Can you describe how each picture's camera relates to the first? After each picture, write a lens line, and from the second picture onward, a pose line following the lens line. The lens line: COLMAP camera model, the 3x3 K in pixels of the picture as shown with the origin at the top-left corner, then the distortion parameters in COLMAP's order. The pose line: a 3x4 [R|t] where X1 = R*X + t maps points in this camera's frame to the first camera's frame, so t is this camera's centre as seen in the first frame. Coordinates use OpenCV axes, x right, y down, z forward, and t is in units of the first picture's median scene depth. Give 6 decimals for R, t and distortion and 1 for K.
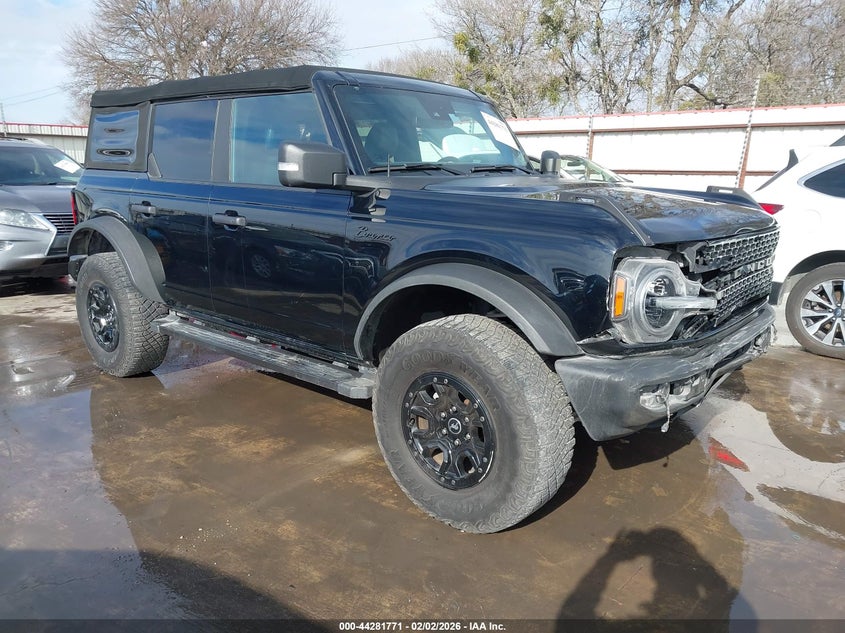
lens RADIAL K [[645.6, 0, 422.5], [0, 645.6, 316.5], [0, 0, 1]] dist [0.099490, -0.202228]
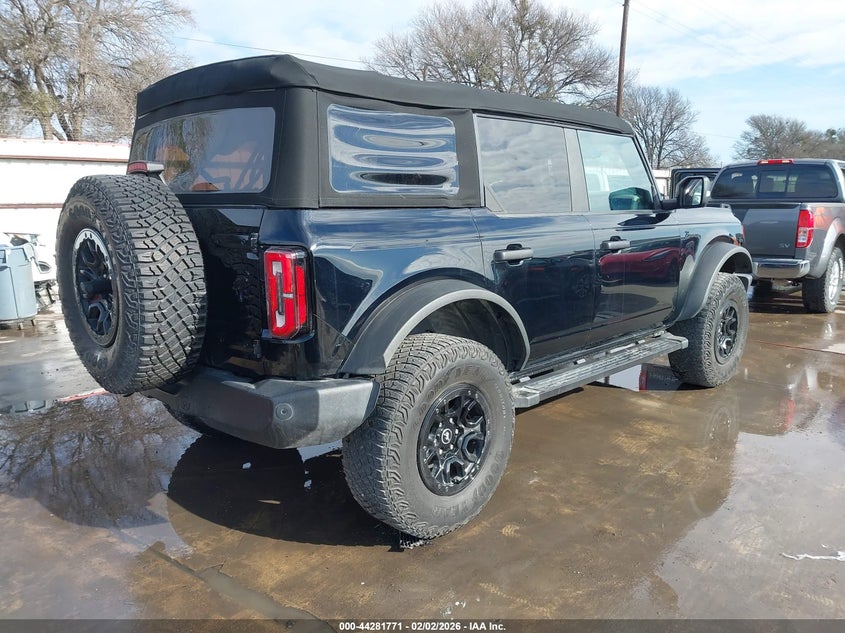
lens RADIAL K [[645.6, 0, 422.5], [0, 645.6, 316.5], [0, 0, 1]] dist [0.099490, -0.202228]
pose [[0.061493, -0.185203, 0.980774, -1.290416], [0.230510, 0.958705, 0.166583, -0.268033], [-0.971125, 0.215835, 0.101645, 1.136720]]
